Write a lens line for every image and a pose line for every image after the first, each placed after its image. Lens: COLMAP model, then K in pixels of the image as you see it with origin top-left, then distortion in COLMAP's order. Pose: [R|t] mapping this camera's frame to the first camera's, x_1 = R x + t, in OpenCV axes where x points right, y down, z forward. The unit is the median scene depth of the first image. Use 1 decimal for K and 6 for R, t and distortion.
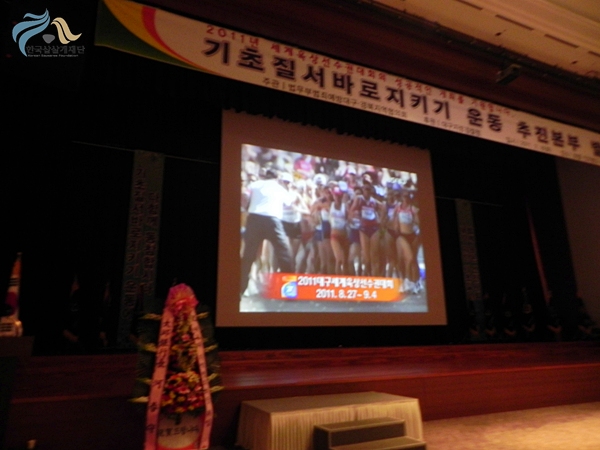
lens RADIAL K [[448.3, 0, 298.2], [0, 448.3, 219.0], [0, 0, 1]] dist [-0.045525, 0.047538]
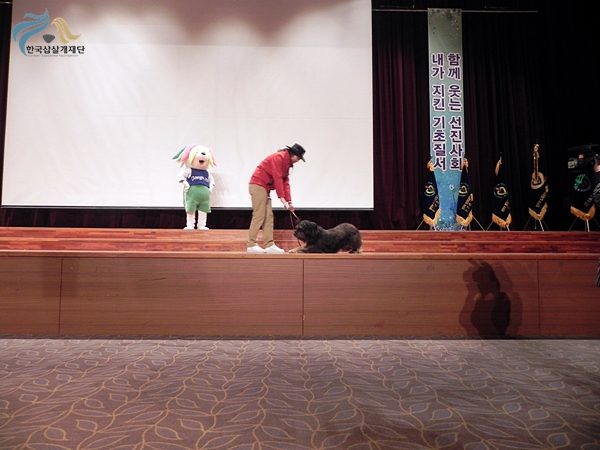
lens RADIAL K [[448.3, 0, 298.2], [0, 448.3, 219.0], [0, 0, 1]] dist [-0.045525, 0.047538]
pose [[0.917218, -0.008364, -0.398297, 0.483865], [0.083701, 0.981510, 0.172140, 0.131900], [0.389493, -0.191228, 0.900959, 0.367521]]
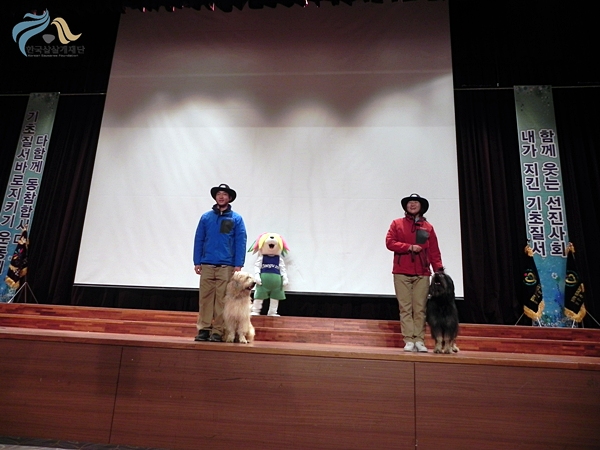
lens RADIAL K [[448.3, 0, 298.2], [0, 448.3, 219.0], [0, 0, 1]] dist [-0.045525, 0.047538]
pose [[0.854461, -0.079356, -0.513420, 0.445974], [0.075327, 0.996746, -0.028698, 0.137249], [0.514026, -0.014153, 0.857658, 0.400181]]
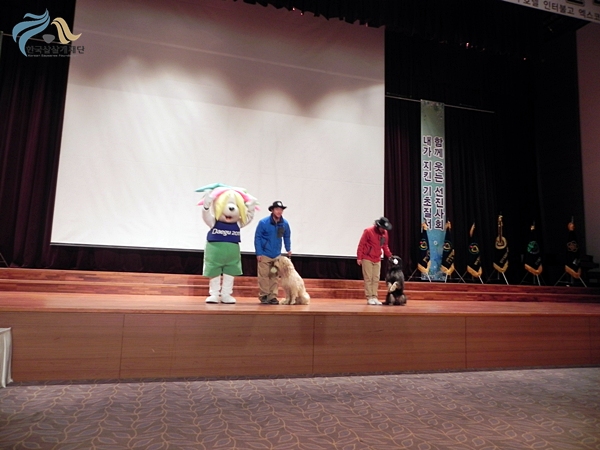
lens RADIAL K [[448.3, 0, 298.2], [0, 448.3, 219.0], [0, 0, 1]] dist [-0.045525, 0.047538]
pose [[0.989046, 0.028919, -0.144744, 0.292837], [-0.009756, 0.991283, 0.131387, 0.066237], [0.147282, -0.128535, 0.980707, 0.207409]]
